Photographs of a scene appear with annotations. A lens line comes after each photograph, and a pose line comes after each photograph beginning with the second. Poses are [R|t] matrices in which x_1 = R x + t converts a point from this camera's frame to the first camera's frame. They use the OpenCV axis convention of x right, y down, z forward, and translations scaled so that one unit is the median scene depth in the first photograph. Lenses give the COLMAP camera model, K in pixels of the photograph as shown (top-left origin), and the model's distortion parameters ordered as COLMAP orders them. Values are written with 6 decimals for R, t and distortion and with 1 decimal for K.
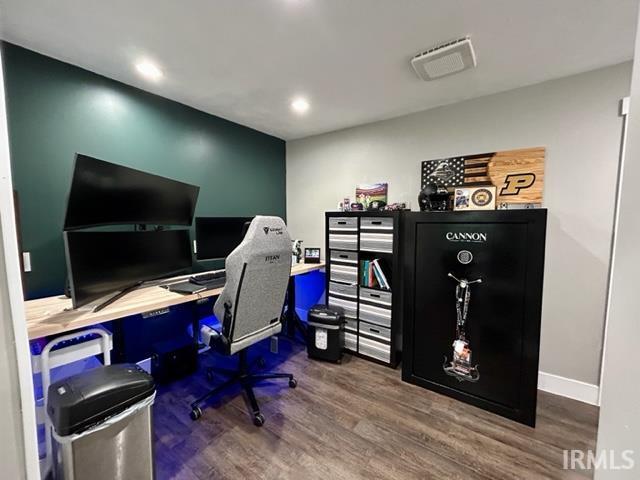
lens RADIAL K [[257.3, 0, 318.6], [0, 257.3, 241.5], [0, 0, 1]] dist [-0.001584, 0.000575]
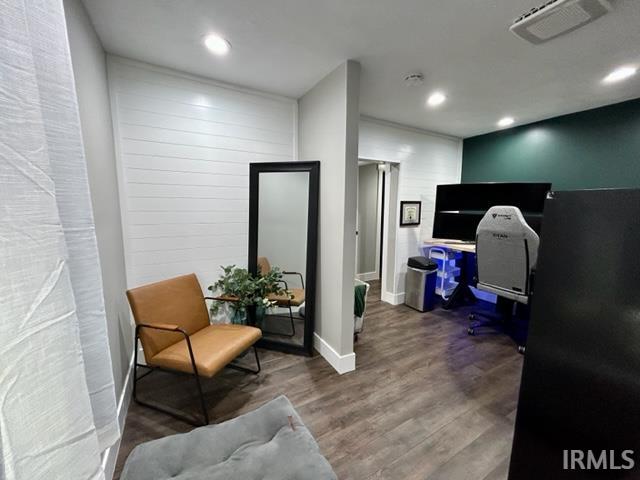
lens RADIAL K [[257.3, 0, 319.6], [0, 257.3, 243.5], [0, 0, 1]] dist [-0.001584, 0.000575]
pose [[-0.418493, 0.124354, -0.899666, 1.552685], [-0.085136, 0.980849, 0.175178, -0.059353], [0.904221, 0.149905, -0.399892, 0.691054]]
